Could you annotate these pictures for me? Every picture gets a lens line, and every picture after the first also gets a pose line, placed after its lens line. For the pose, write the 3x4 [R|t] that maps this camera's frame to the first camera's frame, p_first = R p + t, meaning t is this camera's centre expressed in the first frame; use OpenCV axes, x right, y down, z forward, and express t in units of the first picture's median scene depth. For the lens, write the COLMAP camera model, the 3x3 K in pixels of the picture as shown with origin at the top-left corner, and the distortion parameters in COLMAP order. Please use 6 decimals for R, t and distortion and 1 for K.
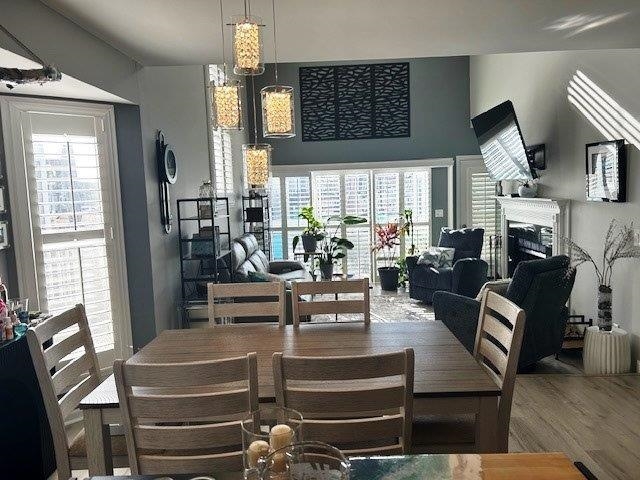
lens RADIAL K [[485.6, 0, 320.0], [0, 485.6, 240.0], [0, 0, 1]] dist [0.065481, -0.002509]
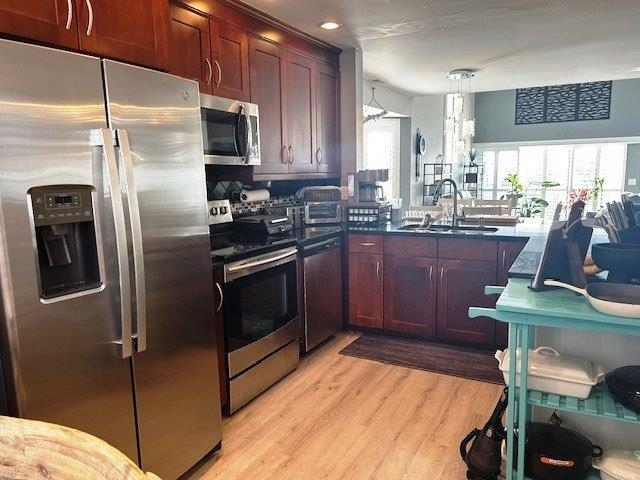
lens RADIAL K [[457.4, 0, 320.0], [0, 457.4, 240.0], [0, 0, 1]] dist [0.002156, -0.002517]
pose [[0.886837, 0.086716, -0.453872, 0.089576], [-0.058265, 0.995379, 0.076328, 0.049041], [0.458394, -0.041245, 0.887792, -0.382603]]
